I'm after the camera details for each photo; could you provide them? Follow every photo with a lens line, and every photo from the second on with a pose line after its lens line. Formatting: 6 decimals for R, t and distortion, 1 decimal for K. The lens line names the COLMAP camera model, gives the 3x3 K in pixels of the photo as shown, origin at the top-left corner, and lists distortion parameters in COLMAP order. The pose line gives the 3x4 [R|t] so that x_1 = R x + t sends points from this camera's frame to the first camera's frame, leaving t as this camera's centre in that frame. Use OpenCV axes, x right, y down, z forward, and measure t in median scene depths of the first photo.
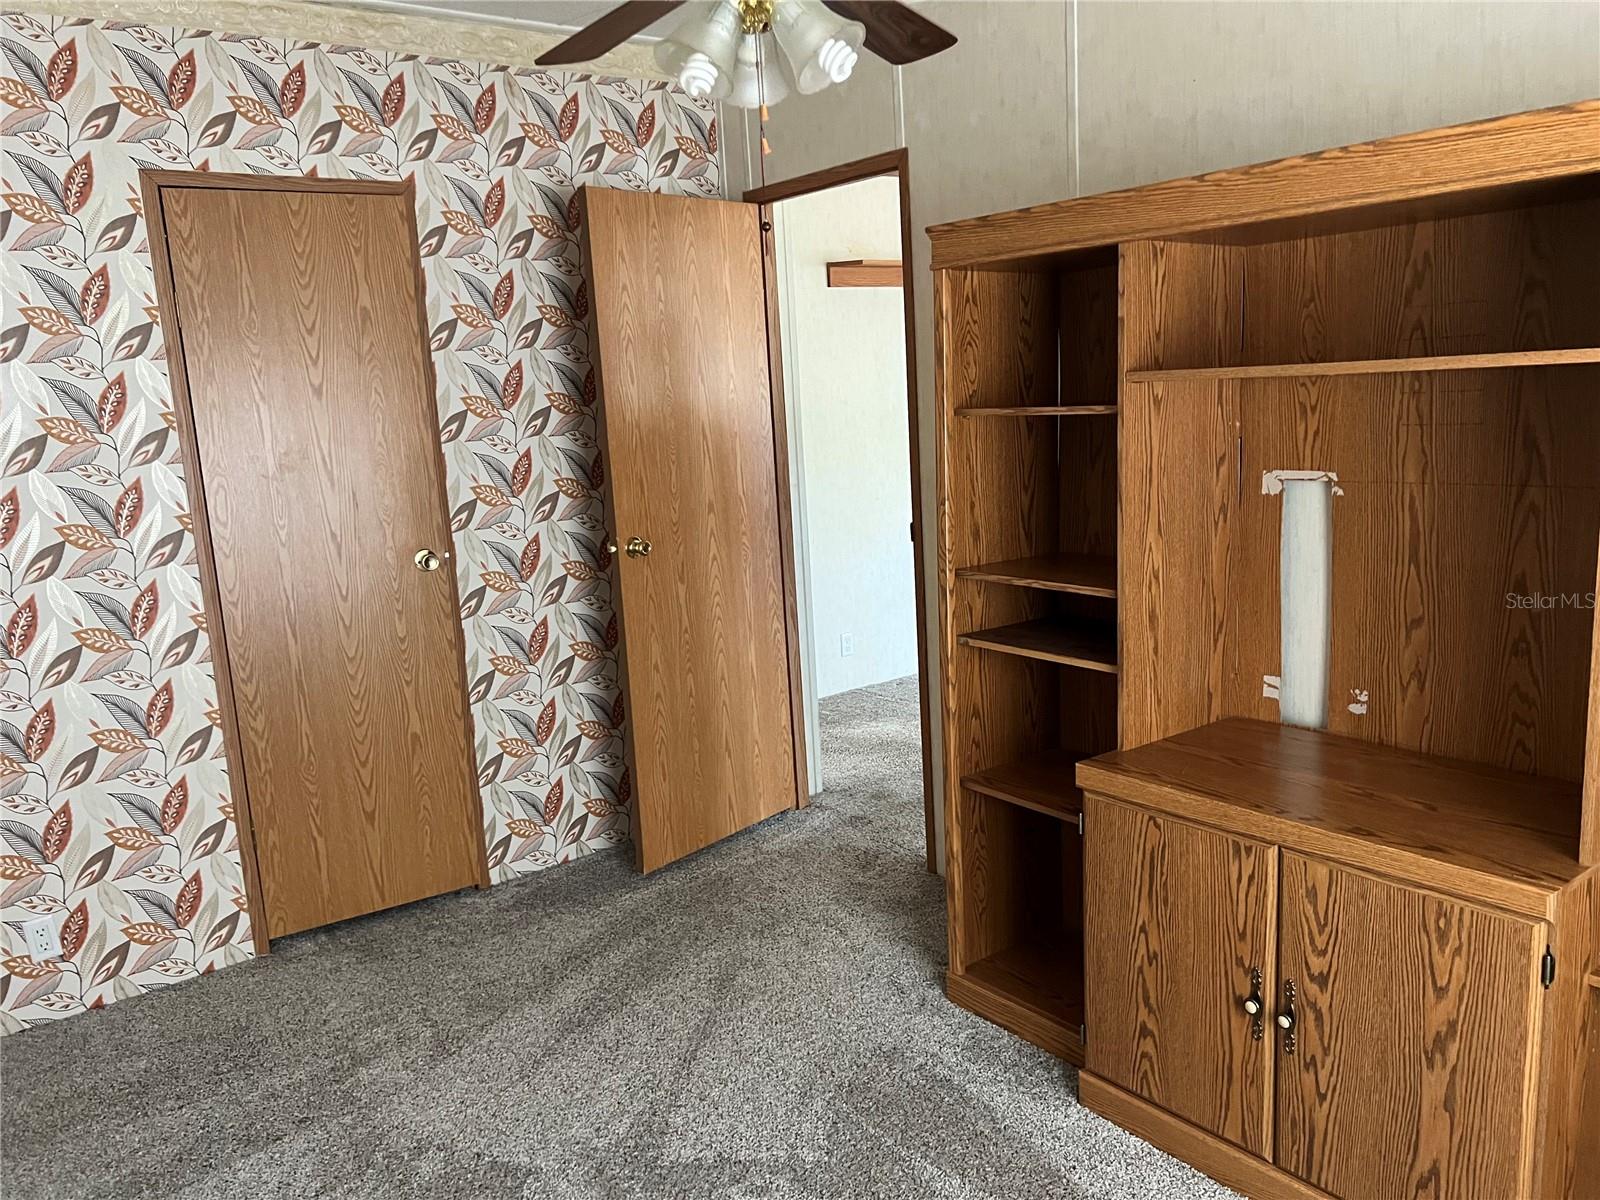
lens RADIAL K [[1197.3, 0, 801.0], [0, 1197.3, 601.1], [0, 0, 1]] dist [0.045114, -0.051381]
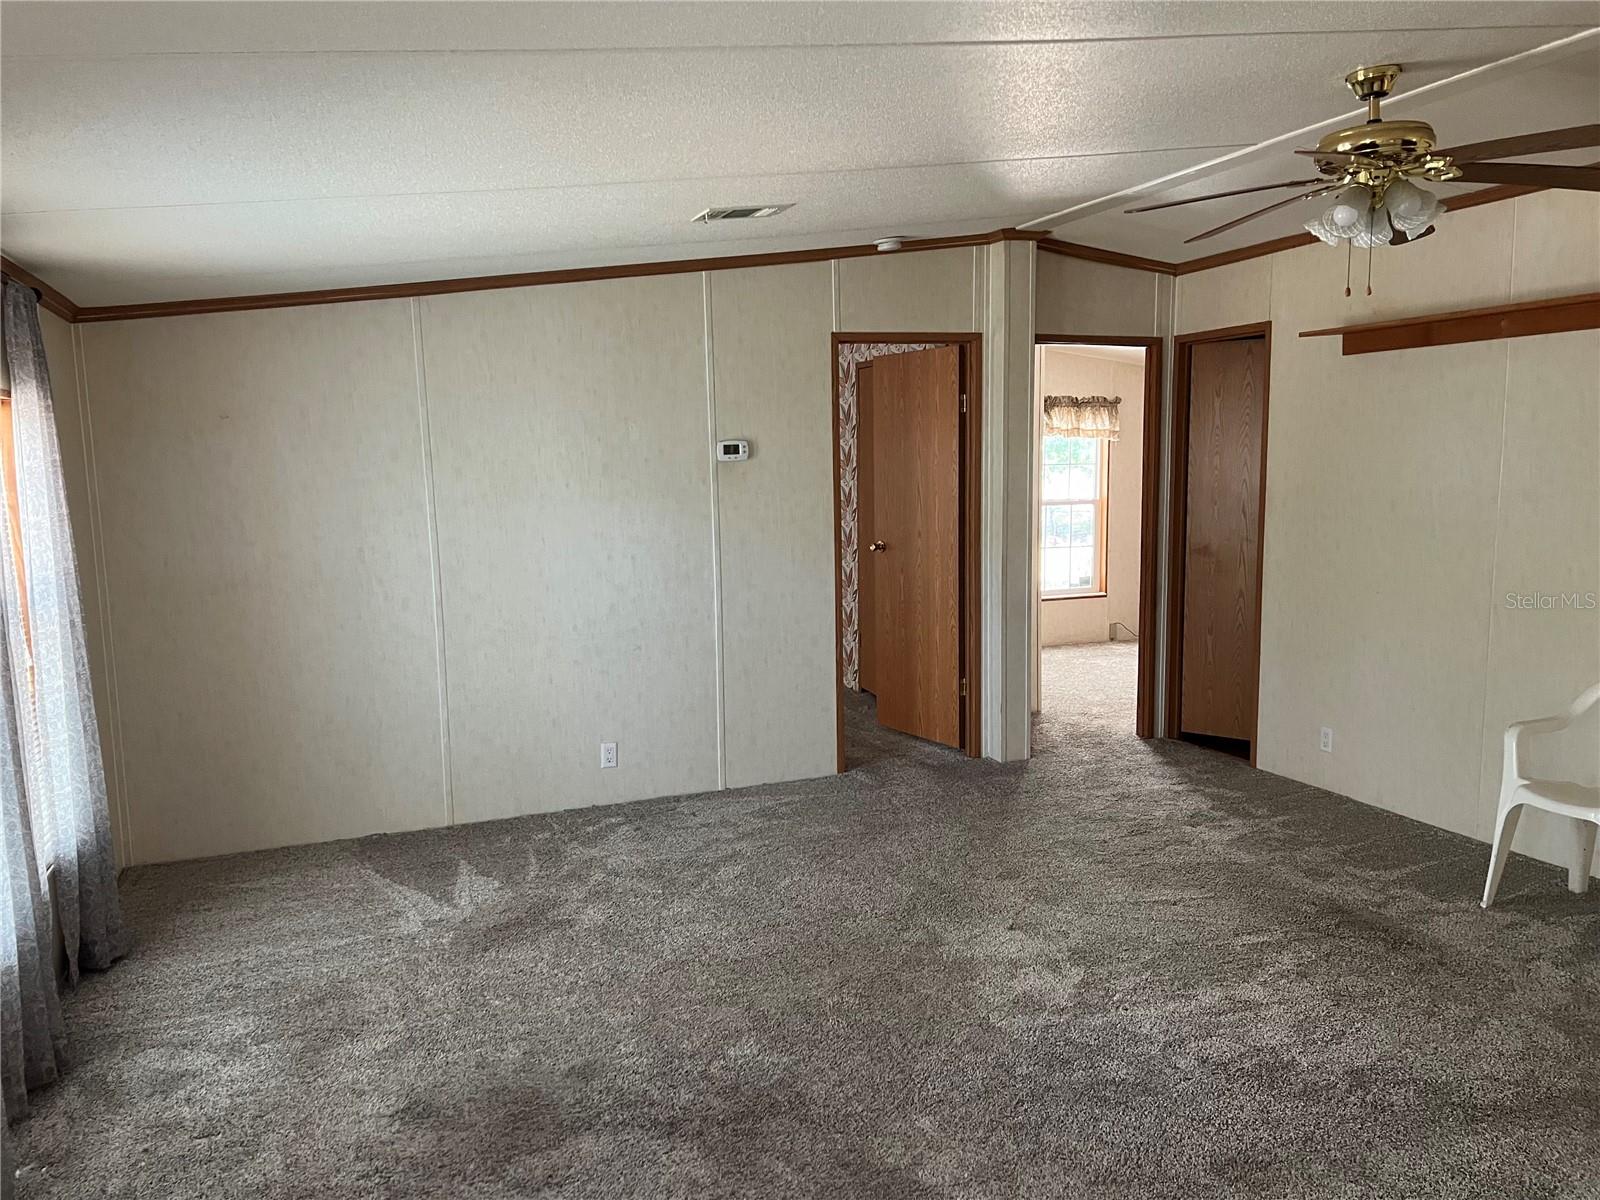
lens RADIAL K [[1197.3, 0, 800.8], [0, 1197.3, 605.6], [0, 0, 1]] dist [0.045114, -0.051381]
pose [[0.982639, 0.072256, -0.170877, 0.056687], [-0.083545, 0.994707, -0.059811, 0.121809], [0.165651, 0.073049, 0.983475, -0.712058]]
